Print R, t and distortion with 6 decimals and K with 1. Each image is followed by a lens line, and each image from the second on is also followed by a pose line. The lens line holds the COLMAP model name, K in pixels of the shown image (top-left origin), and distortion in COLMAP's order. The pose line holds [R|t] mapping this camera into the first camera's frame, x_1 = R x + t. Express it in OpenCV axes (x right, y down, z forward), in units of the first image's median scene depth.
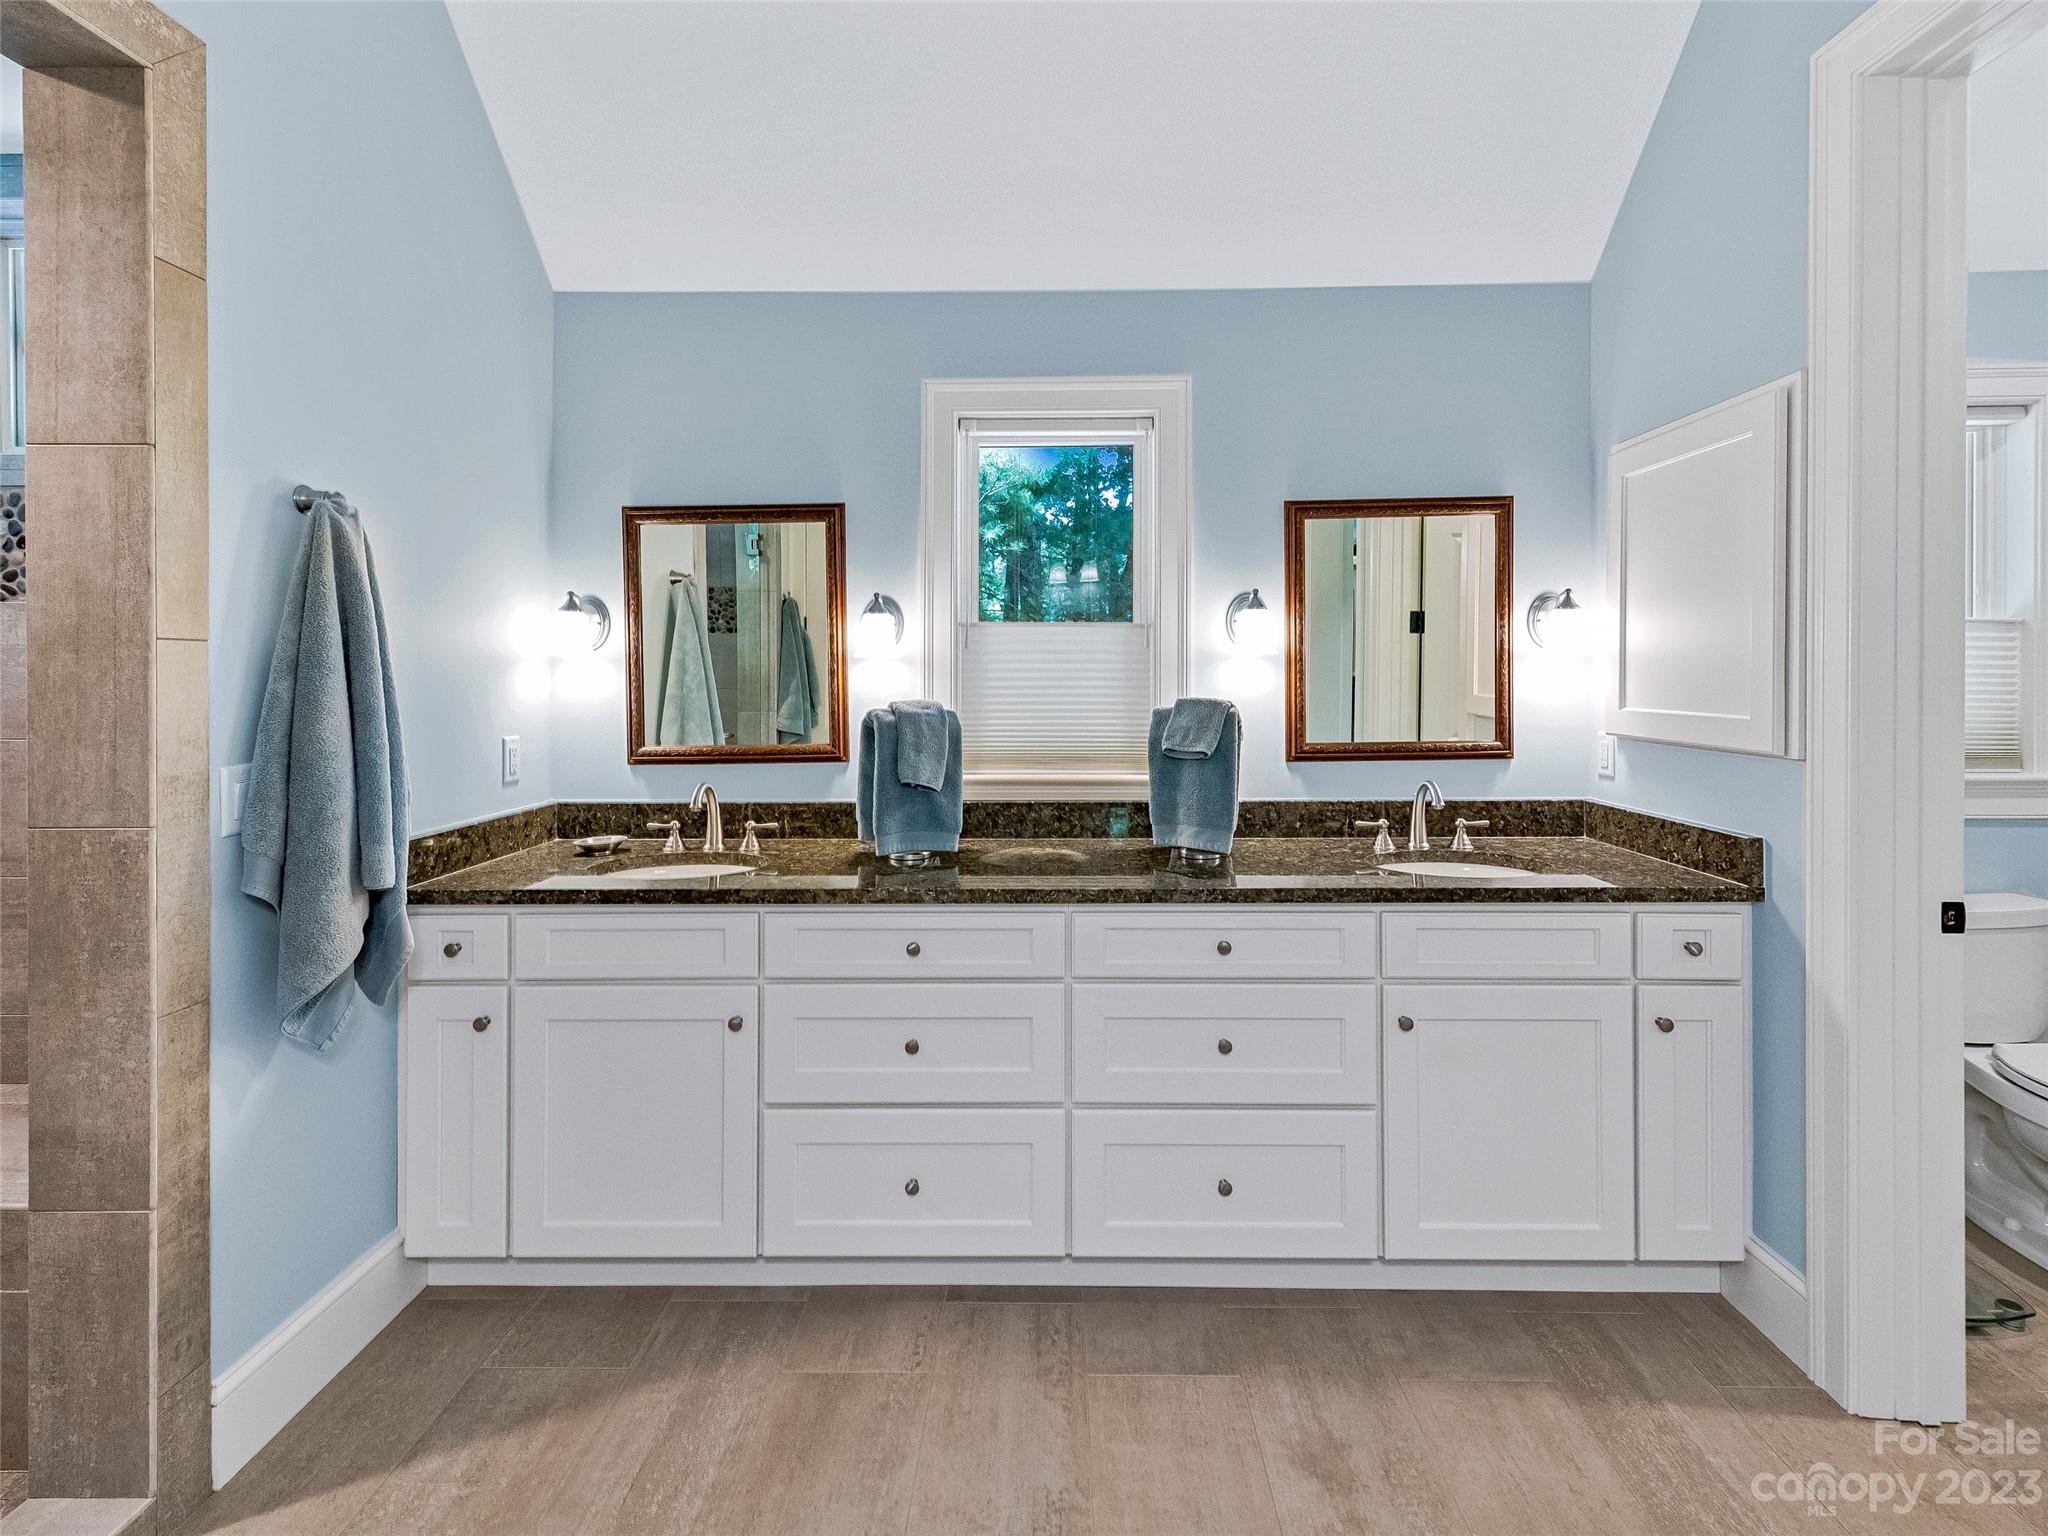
lens RADIAL K [[925.0, 0, 1049.5], [0, 925.0, 675.4], [0, 0, 1]] dist [0.010442, -0.003143]
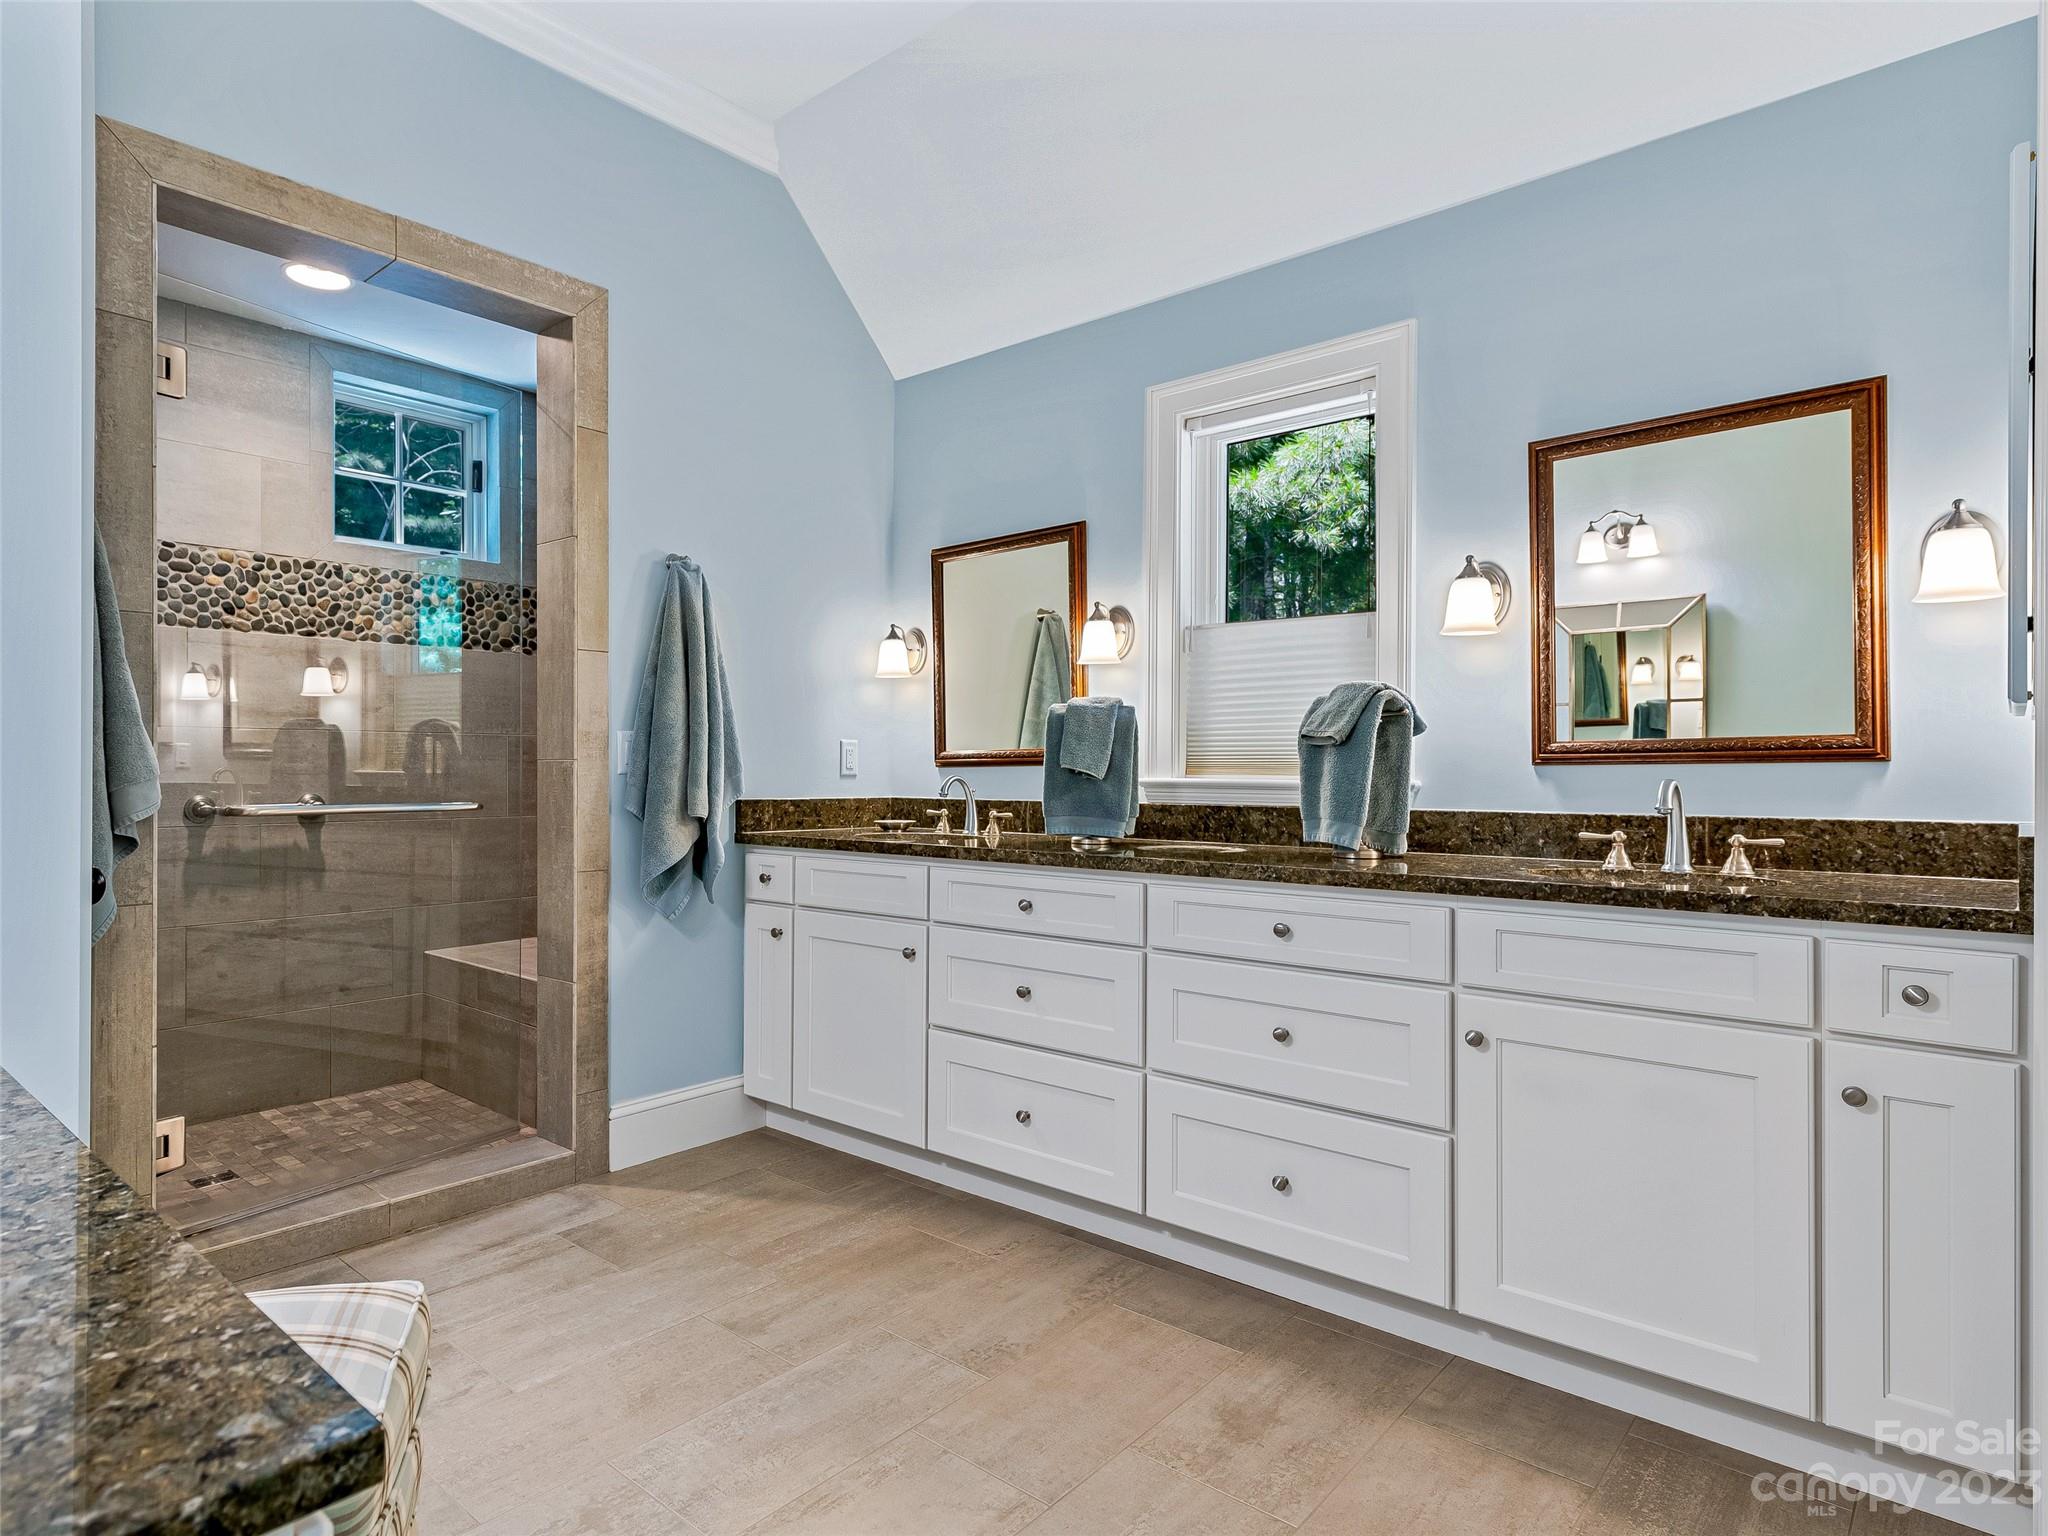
lens RADIAL K [[1144.6, 0, 1032.5], [0, 1144.6, 767.9], [0, 0, 1]] dist [0.006295, -0.002093]
pose [[0.772930, -0.000805, -0.634491, 0.741577], [-0.001791, 0.999992, -0.003451, 0.133531], [0.634489, 0.003803, 0.772923, -0.067493]]
